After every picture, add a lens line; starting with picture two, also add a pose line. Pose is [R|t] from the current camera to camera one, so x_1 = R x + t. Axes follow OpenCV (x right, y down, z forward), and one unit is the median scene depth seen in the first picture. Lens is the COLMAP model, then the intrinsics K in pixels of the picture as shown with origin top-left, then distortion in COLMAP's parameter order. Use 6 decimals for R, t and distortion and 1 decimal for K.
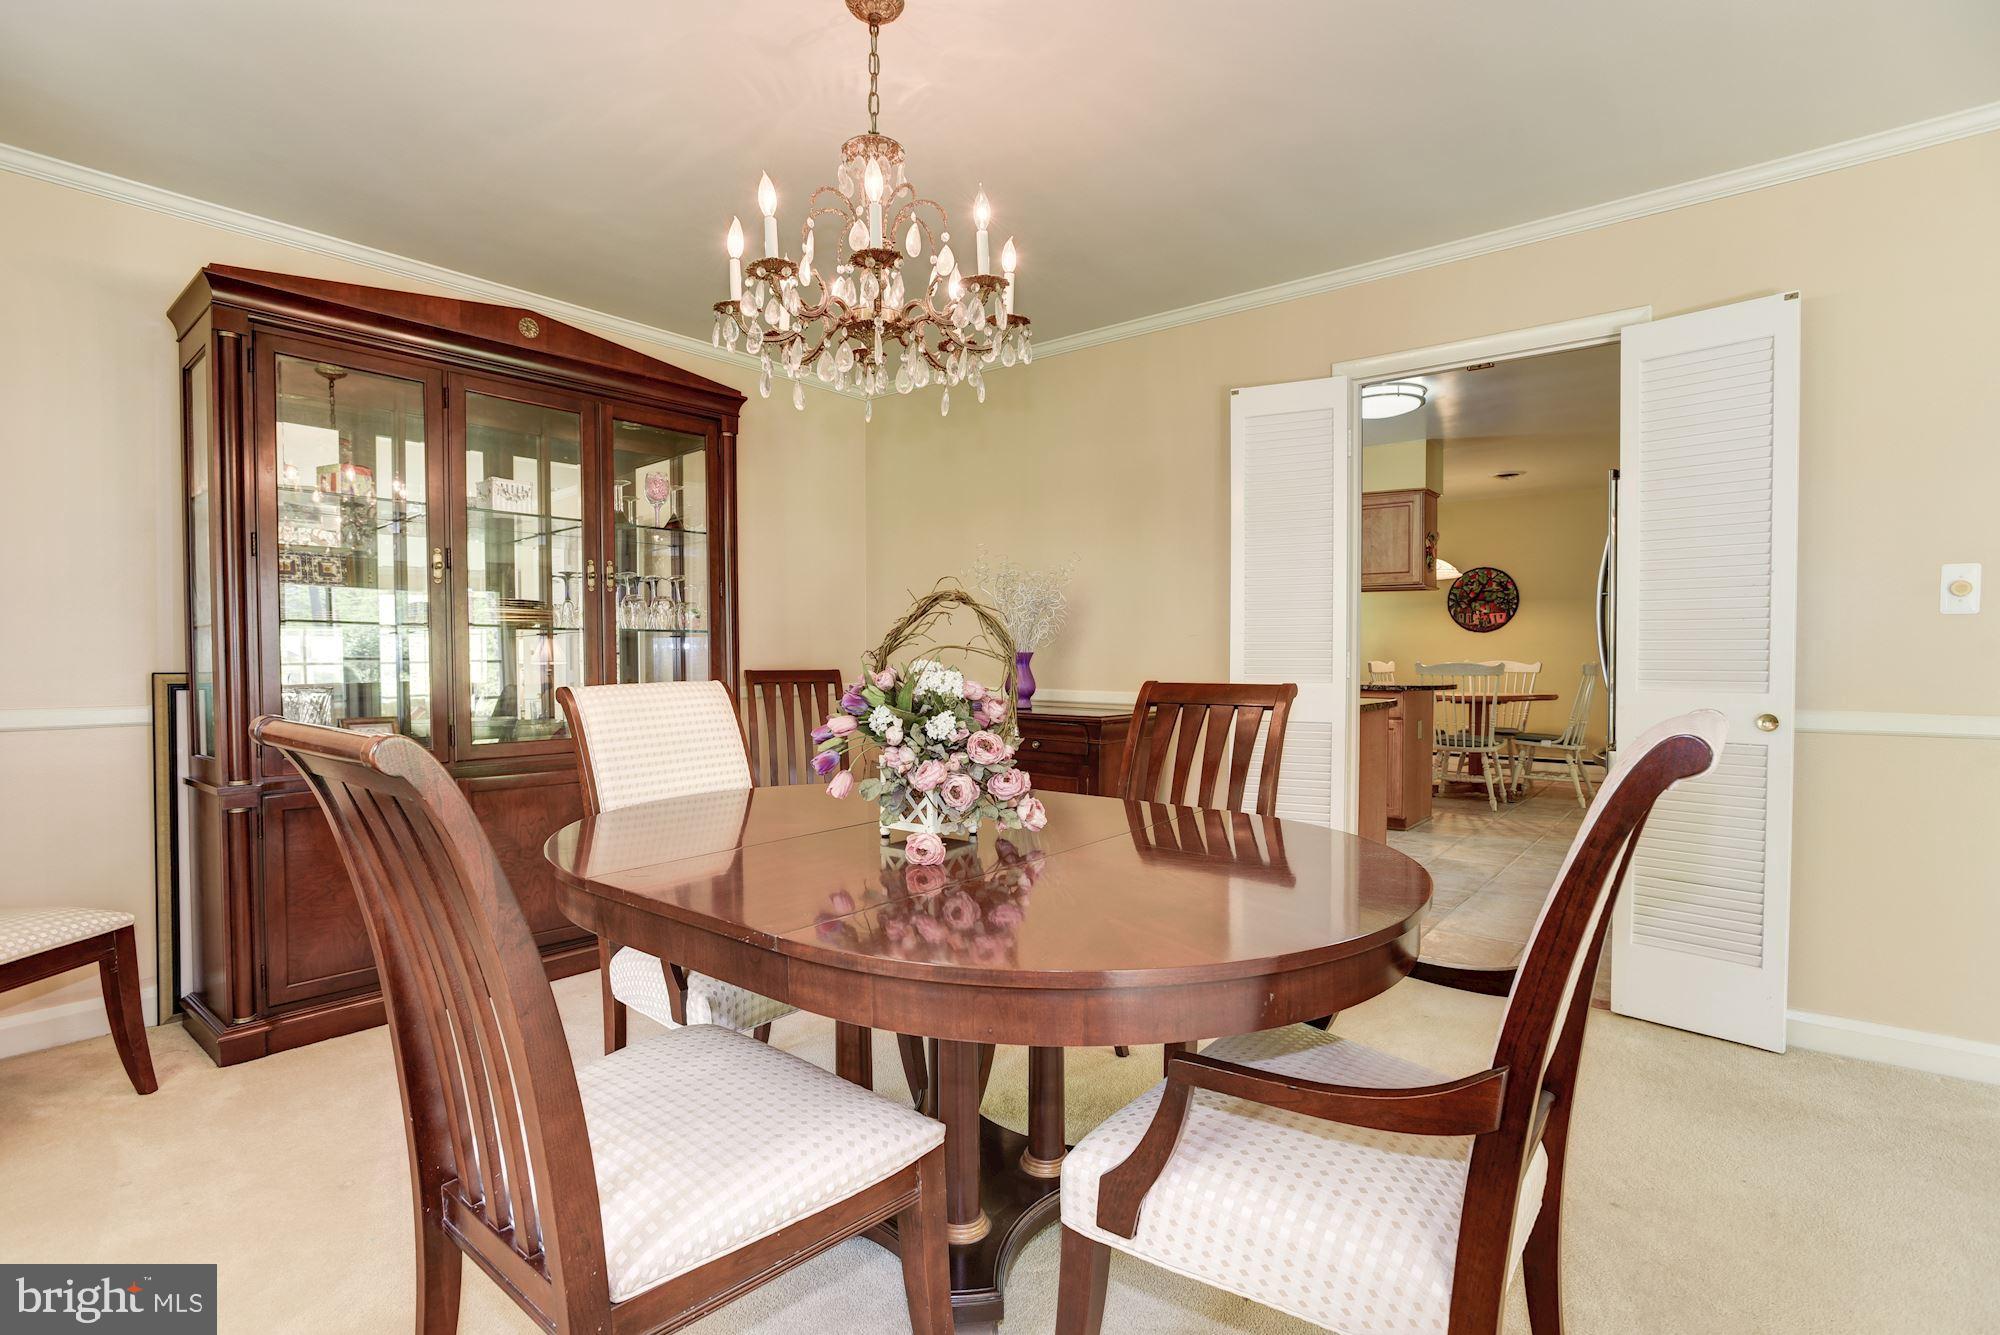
lens RADIAL K [[955.2, 0, 1003.1], [0, 955.2, 666.9], [0, 0, 1]] dist [-0.040908, 0.012961]
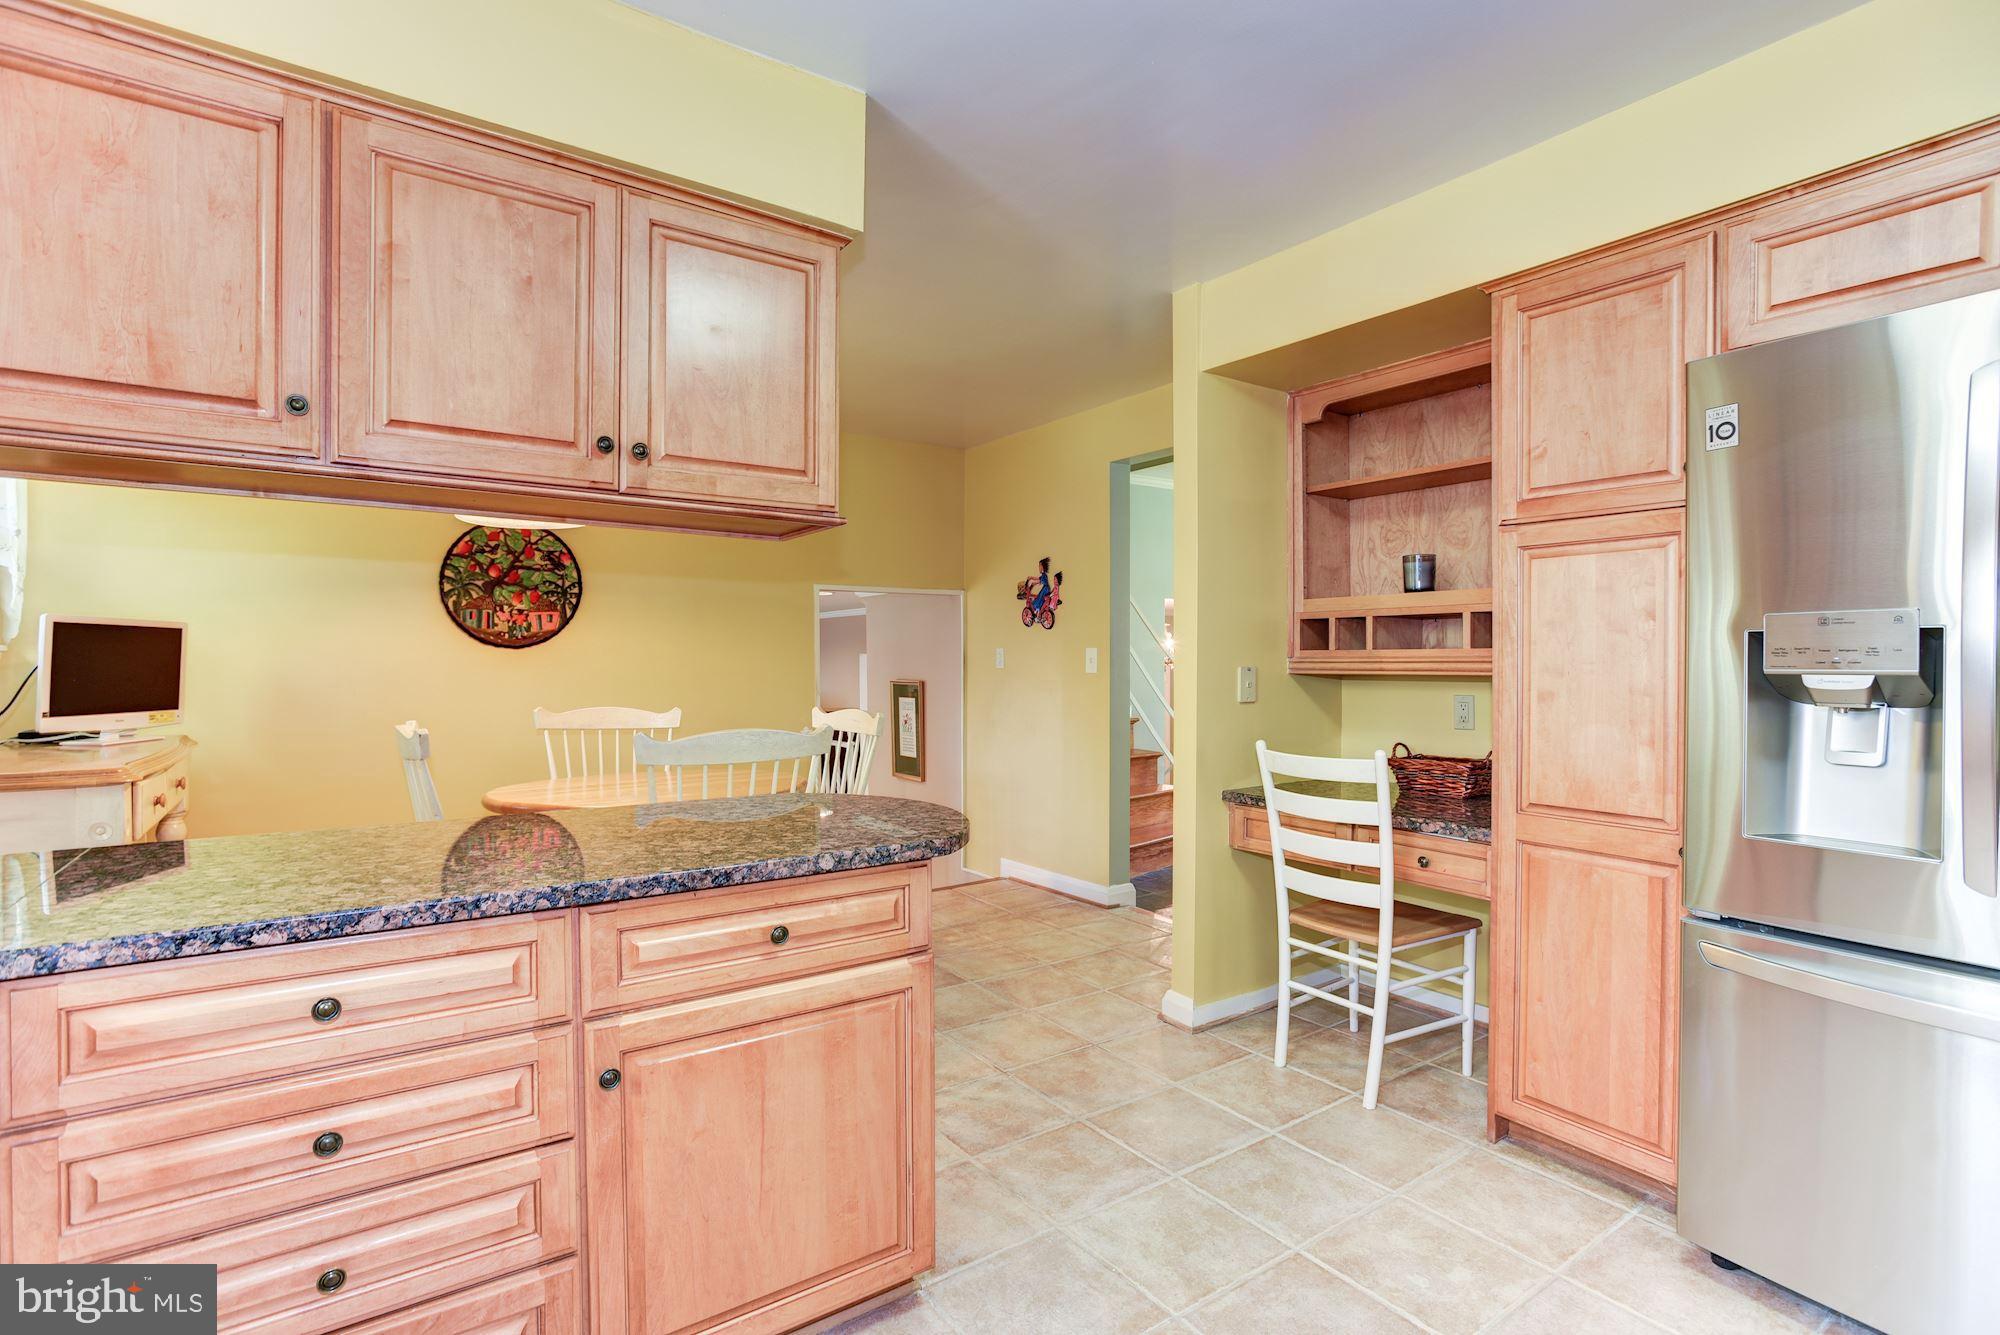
lens RADIAL K [[955.2, 0, 997.5], [0, 955.2, 672.0], [0, 0, 1]] dist [-0.040908, 0.012961]
pose [[0.278346, -0.013559, 0.960385, 0.112756], [0.018886, 0.999784, 0.008642, -0.028496], [-0.960295, 0.015732, 0.278542, 0.744061]]
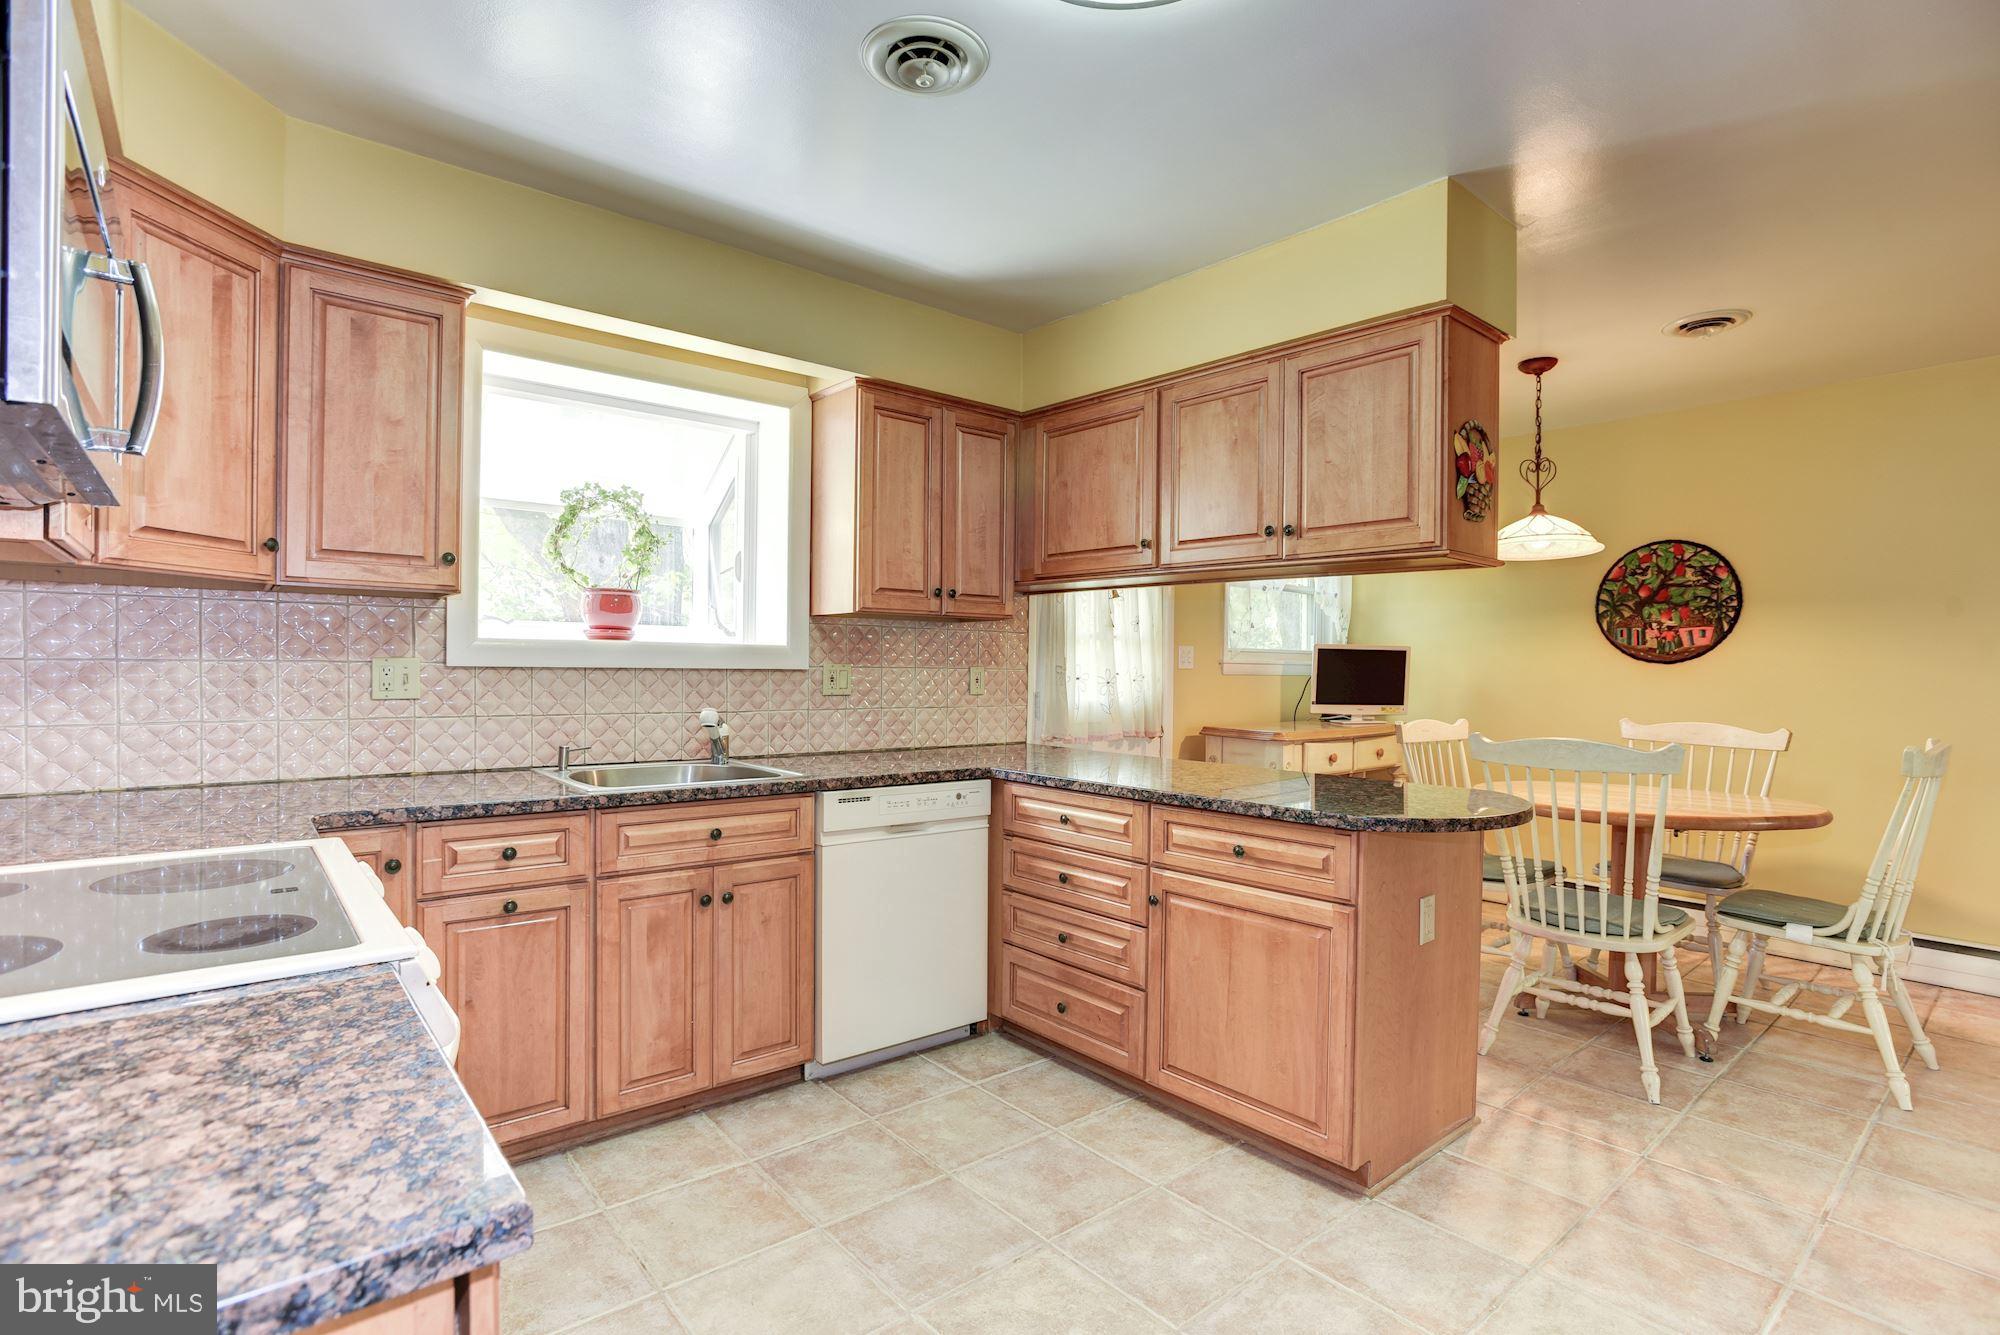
lens RADIAL K [[955.2, 0, 988.3], [0, 955.2, 674.2], [0, 0, 1]] dist [-0.040908, 0.012961]
pose [[0.980303, 0.010774, -0.197205, 0.293002], [-0.013464, 0.999834, -0.012306, -0.023391], [0.197039, 0.014719, 0.980285, 0.504245]]
